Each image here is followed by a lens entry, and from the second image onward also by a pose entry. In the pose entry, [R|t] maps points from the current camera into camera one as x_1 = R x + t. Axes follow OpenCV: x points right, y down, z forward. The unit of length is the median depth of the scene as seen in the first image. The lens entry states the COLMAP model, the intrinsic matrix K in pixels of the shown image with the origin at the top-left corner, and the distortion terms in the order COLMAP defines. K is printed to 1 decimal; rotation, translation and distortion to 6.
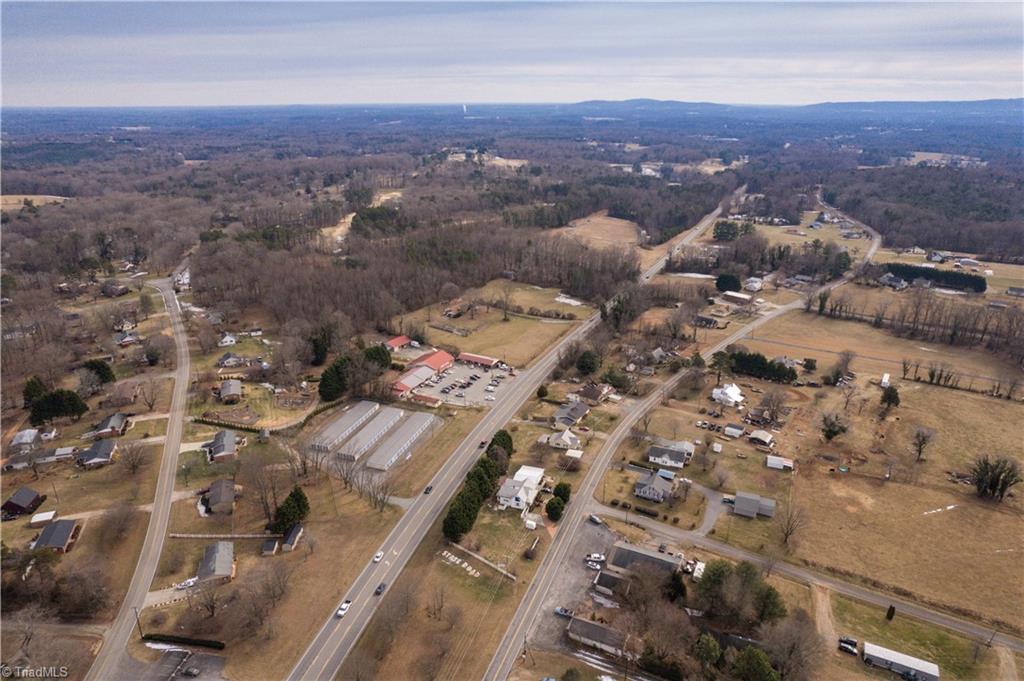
lens RADIAL K [[655.8, 0, 512.0], [0, 655.8, 340.5], [0, 0, 1]] dist [-0.067906, 0.056898]
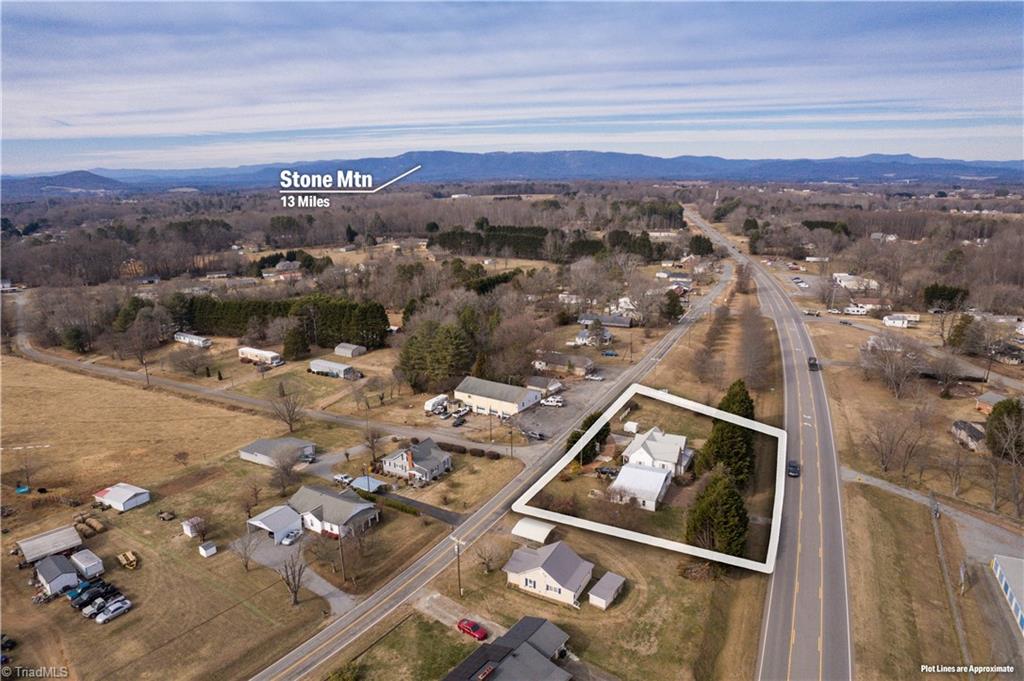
lens RADIAL K [[655.8, 0, 512.0], [0, 655.8, 340.5], [0, 0, 1]] dist [-0.067906, 0.056898]
pose [[-0.992548, -0.028686, 0.118427, 0.056480], [0.045461, 0.814545, 0.578316, -0.153482], [-0.113054, 0.579391, -0.807171, 1.123744]]
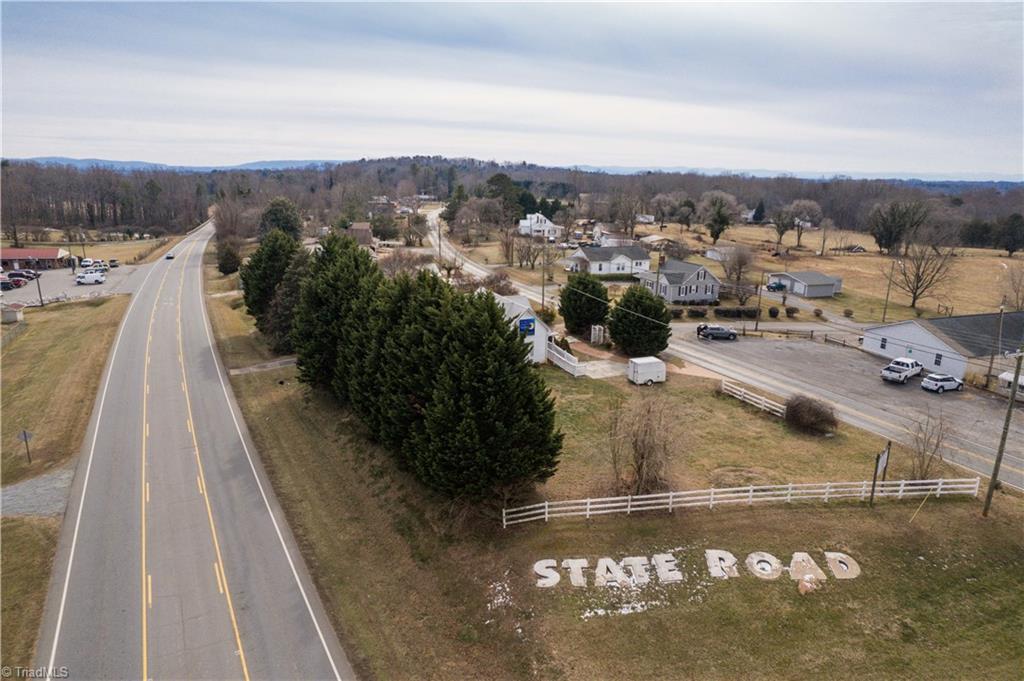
lens RADIAL K [[655.8, 0, 512.0], [0, 655.8, 340.5], [0, 0, 1]] dist [-0.067906, 0.056898]
pose [[0.695869, -0.178075, 0.695741, -0.144356], [0.232177, 0.972530, 0.016699, 0.187094], [-0.679603, 0.149915, 0.718098, 0.618319]]
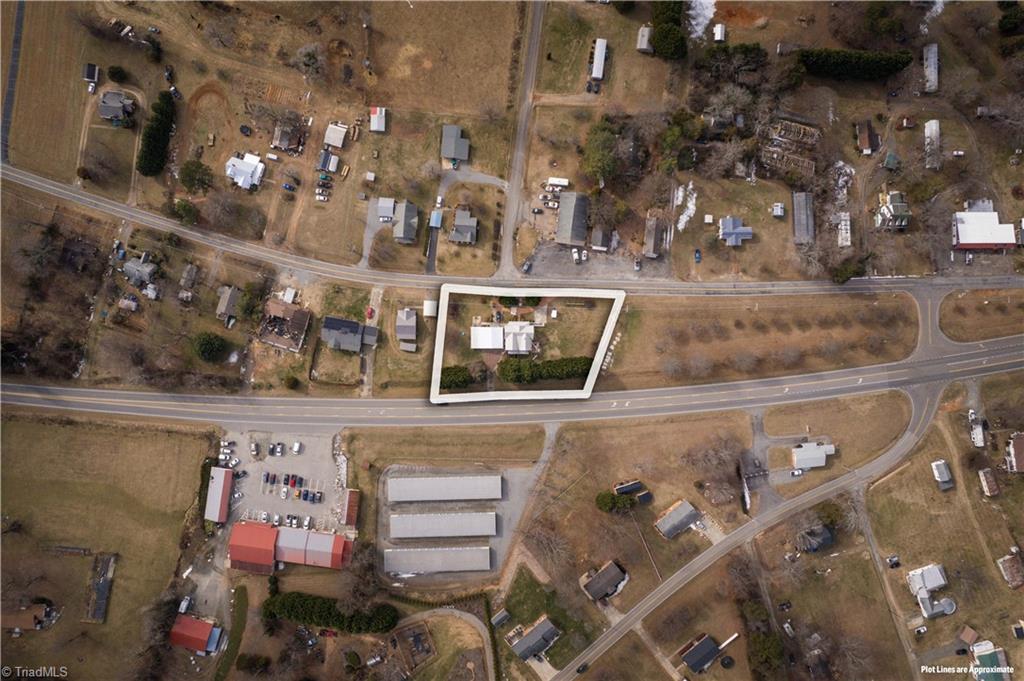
lens RADIAL K [[655.8, 0, 512.0], [0, 655.8, 340.5], [0, 0, 1]] dist [-0.067906, 0.056898]
pose [[-0.330376, -0.943849, -0.001056, 0.006896], [0.307084, -0.108547, 0.945472, -0.670726], [-0.892497, 0.312037, 0.325702, 0.503750]]
